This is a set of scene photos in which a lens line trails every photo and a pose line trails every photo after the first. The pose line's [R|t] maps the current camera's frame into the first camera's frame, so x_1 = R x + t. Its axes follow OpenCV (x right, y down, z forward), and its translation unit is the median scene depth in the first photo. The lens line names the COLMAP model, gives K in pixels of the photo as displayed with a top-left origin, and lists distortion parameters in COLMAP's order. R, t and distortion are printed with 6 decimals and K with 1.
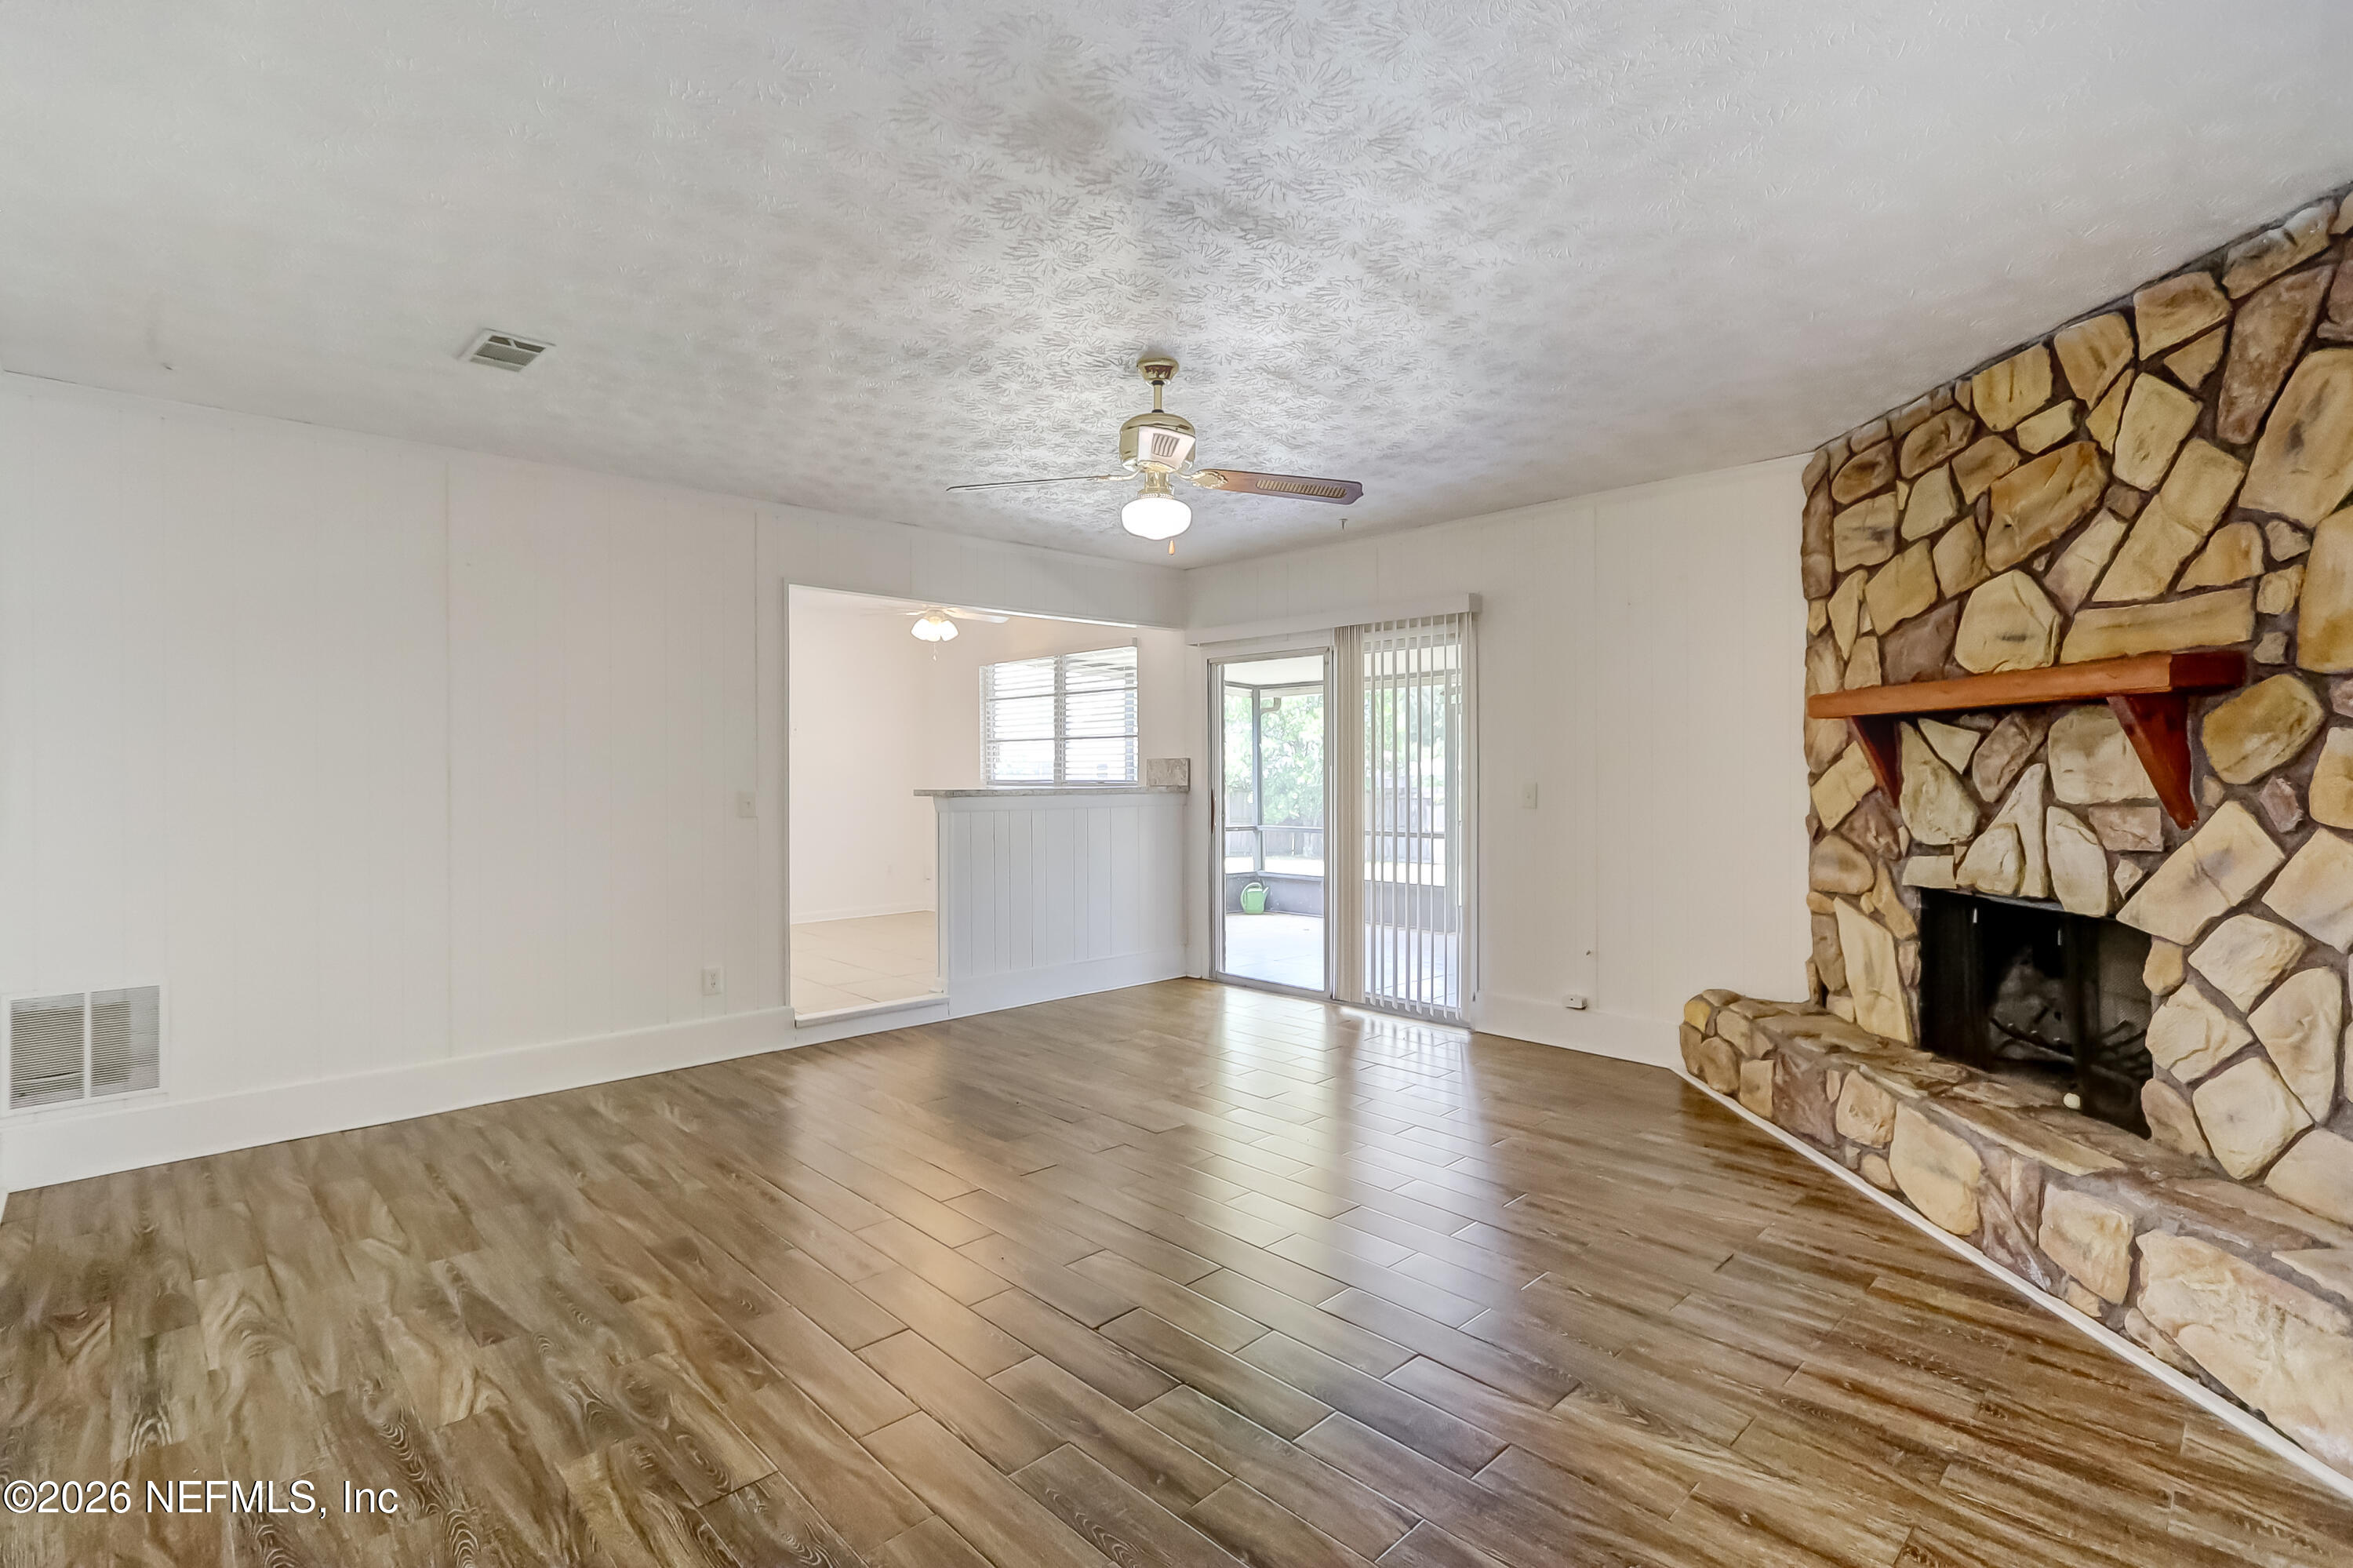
lens RADIAL K [[1103.5, 0, 1176.6], [0, 1103.5, 768.9], [0, 0, 1]] dist [0.012945, 0.000448]
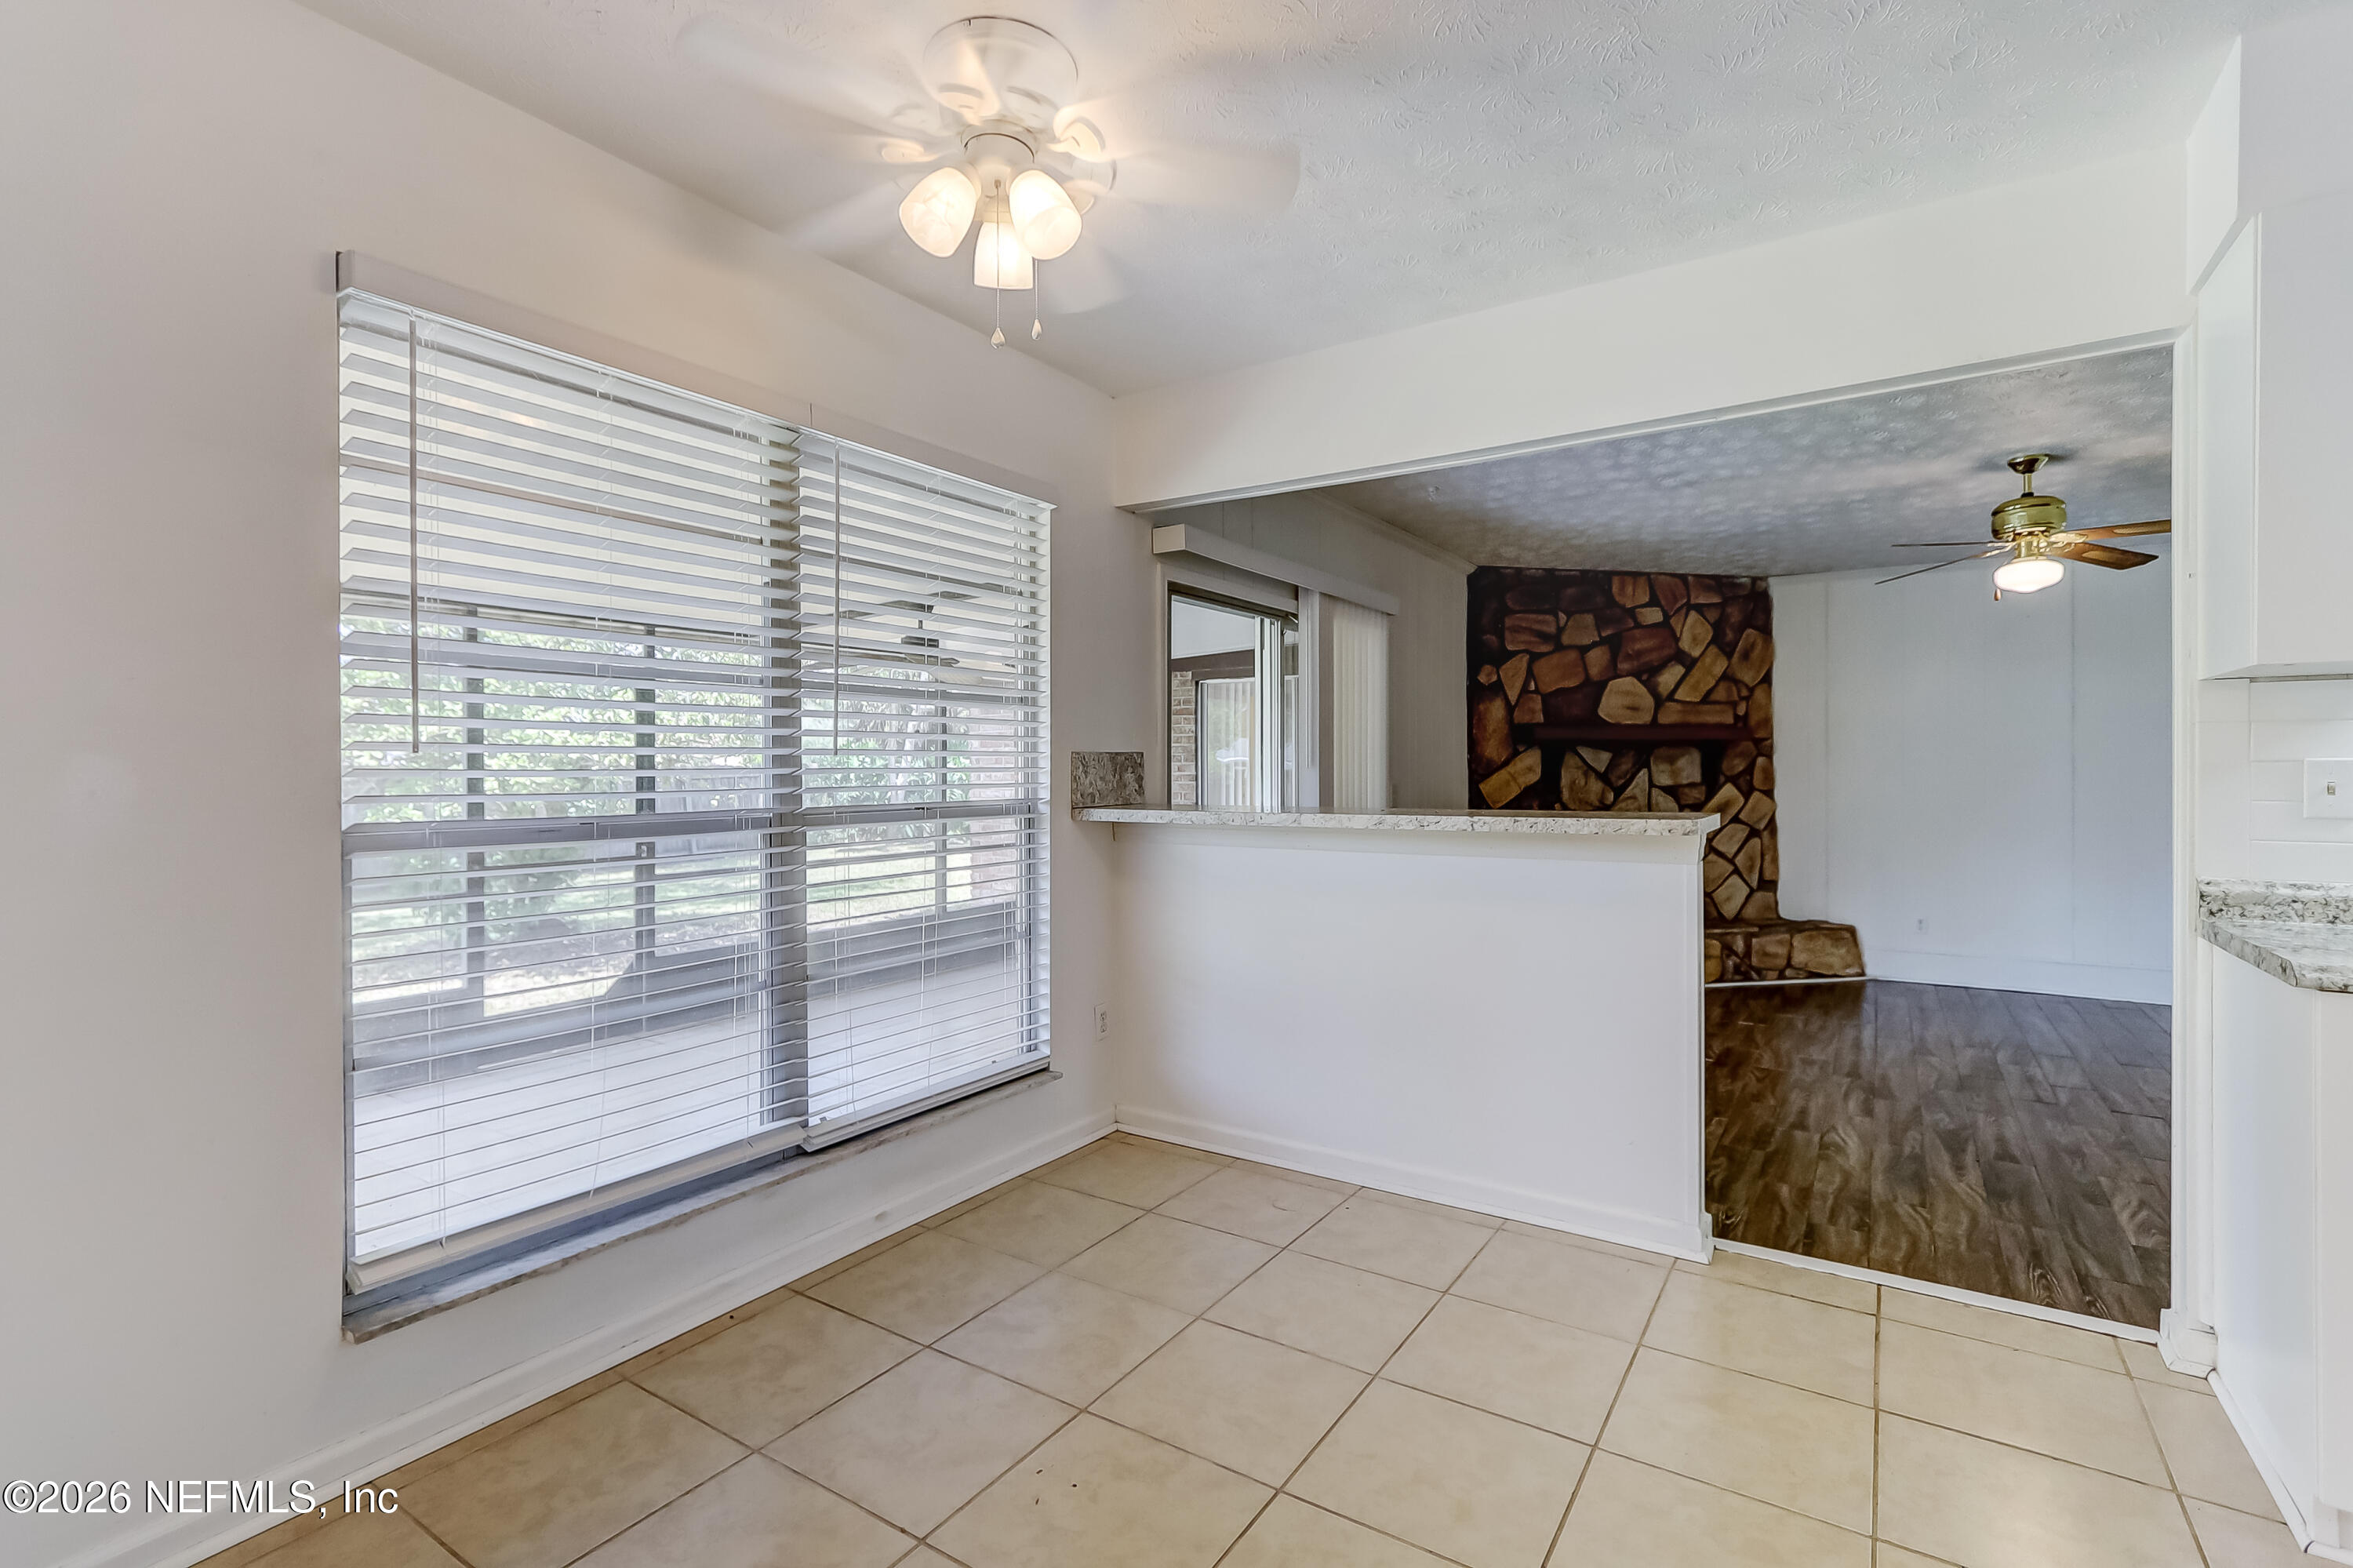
lens RADIAL K [[1103.5, 0, 1161.5], [0, 1103.5, 772.2], [0, 0, 1]] dist [0.012945, 0.000448]
pose [[-0.220409, -0.000610, 0.975407, -1.187206], [0.004528, 0.999988, 0.001649, -0.005192], [-0.975397, 0.004780, -0.220404, 2.529757]]
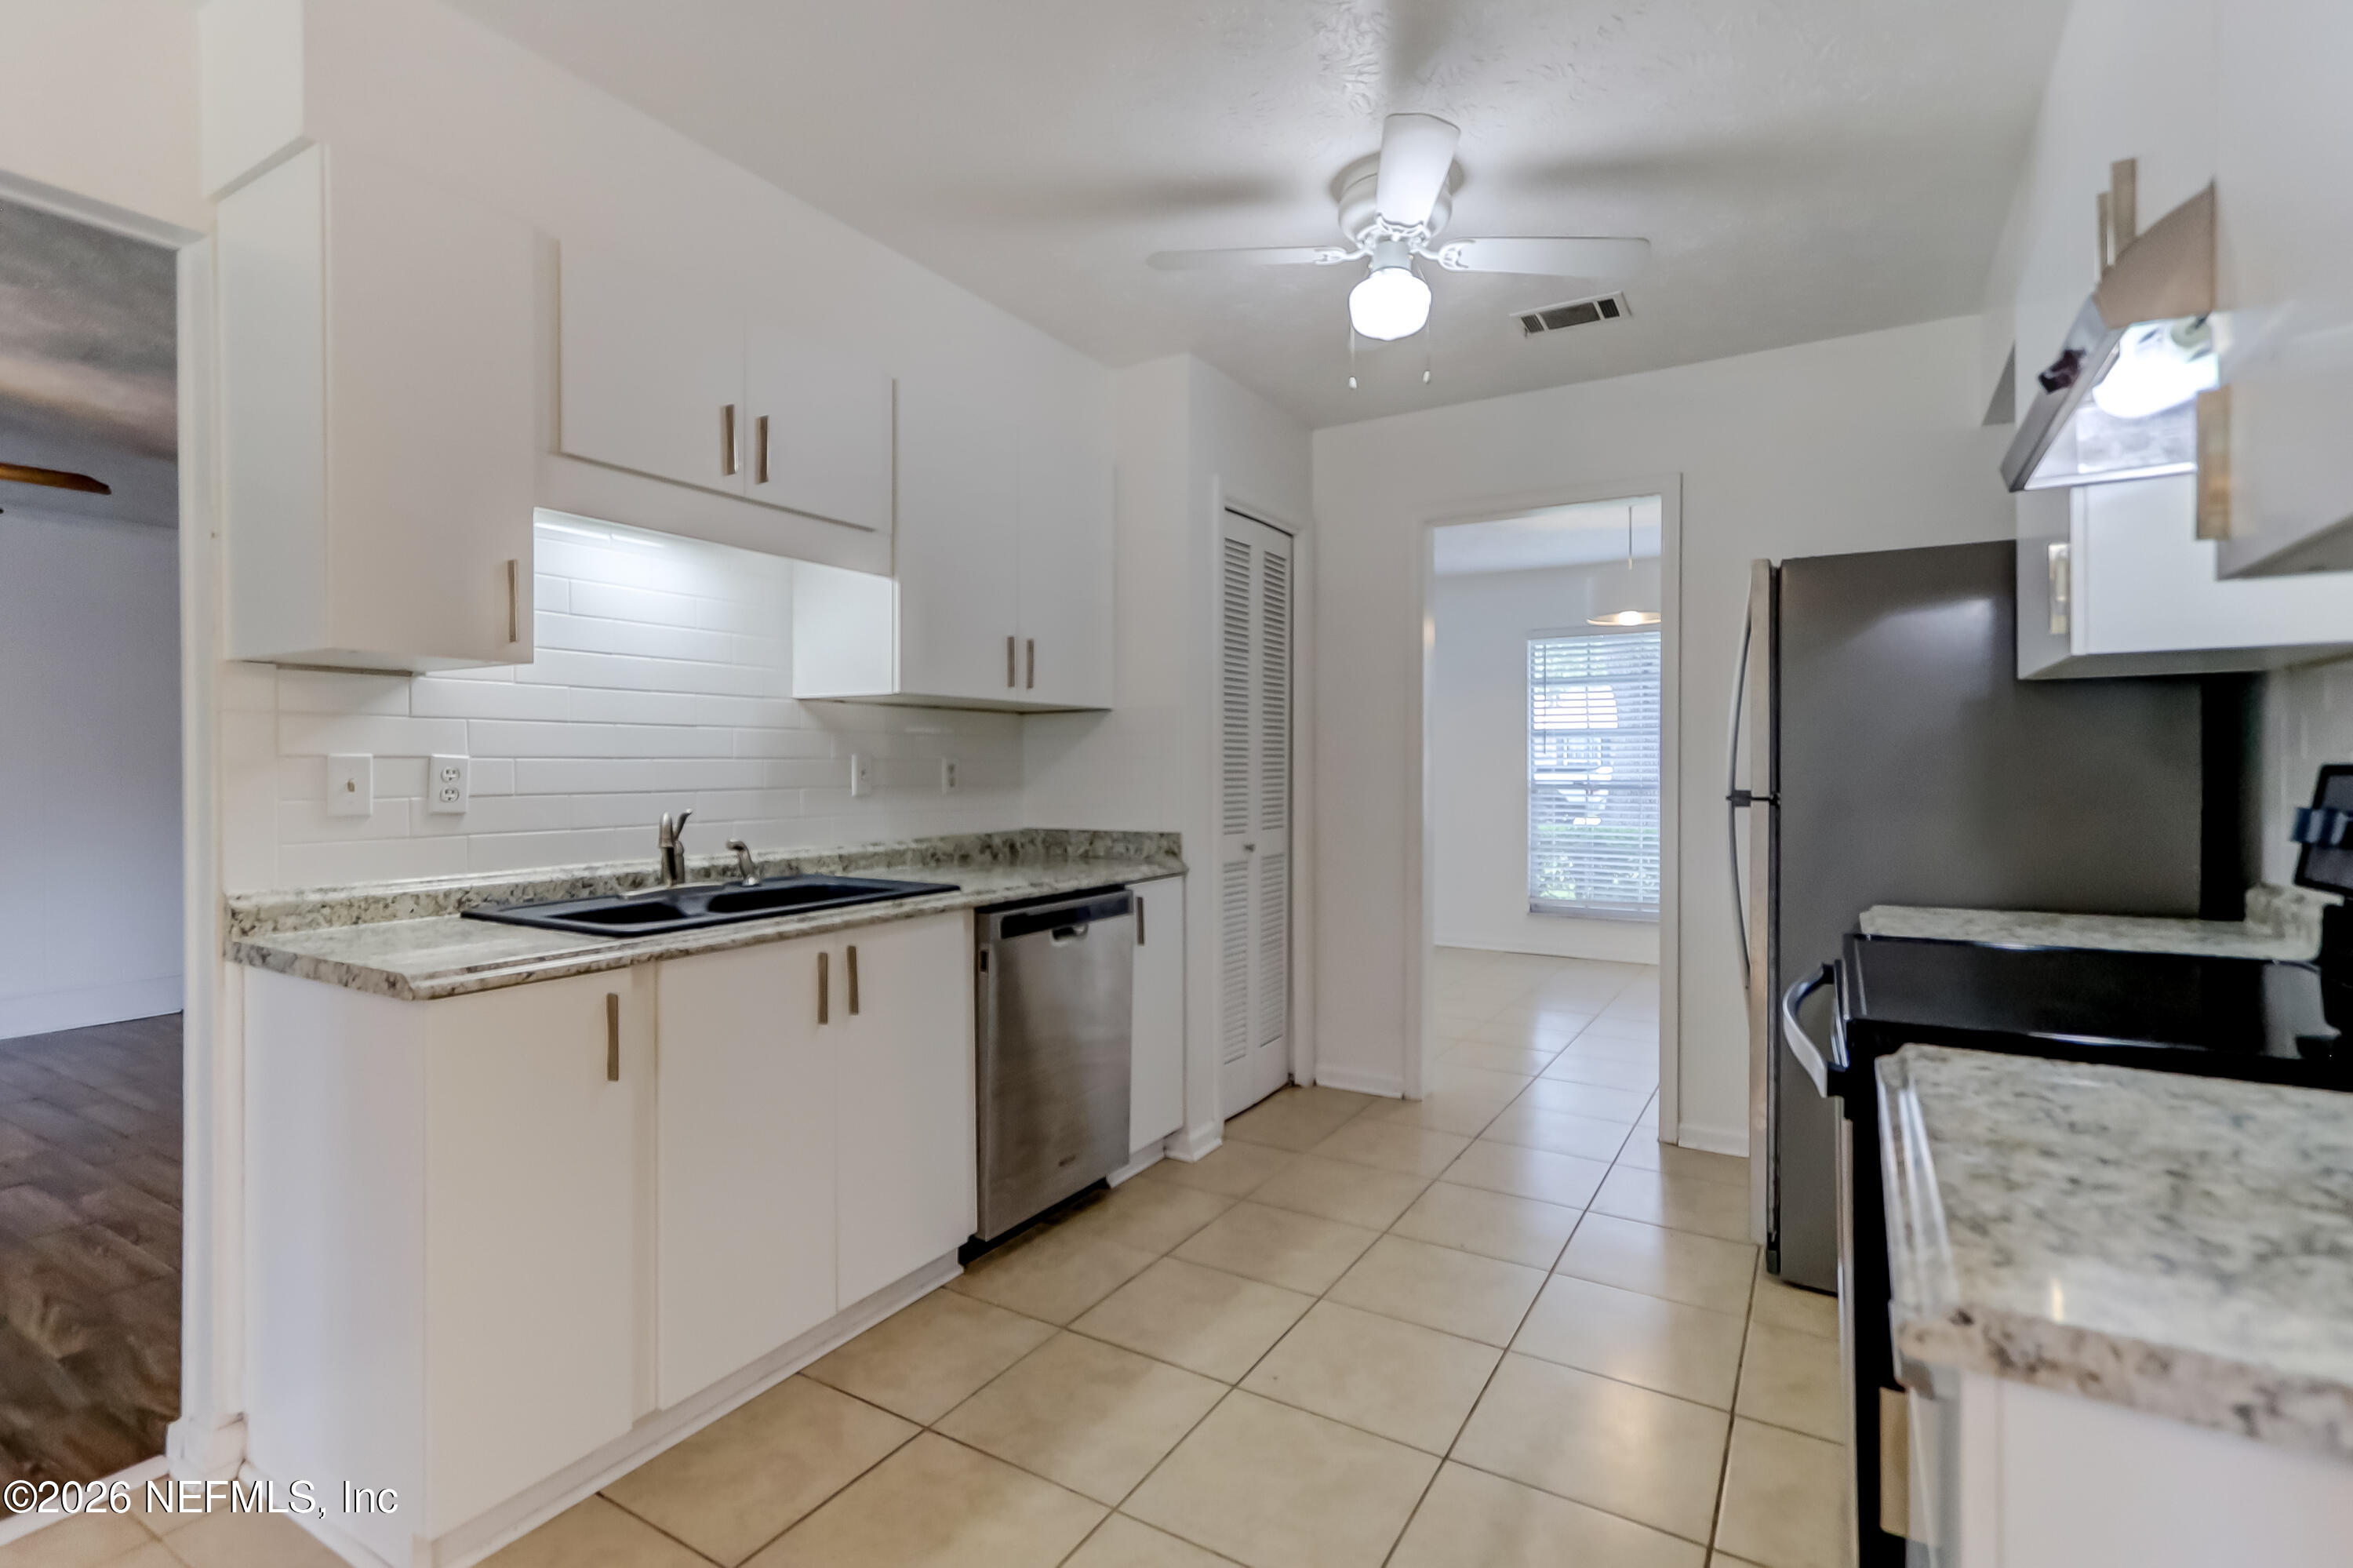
lens RADIAL K [[1103.5, 0, 1170.2], [0, 1103.5, 768.7], [0, 0, 1]] dist [0.012945, 0.000448]
pose [[-0.970654, 0.002294, -0.240471, -0.981943], [0.000885, 0.999982, 0.005964, -0.004044], [0.240480, 0.005576, -0.970638, 2.433092]]
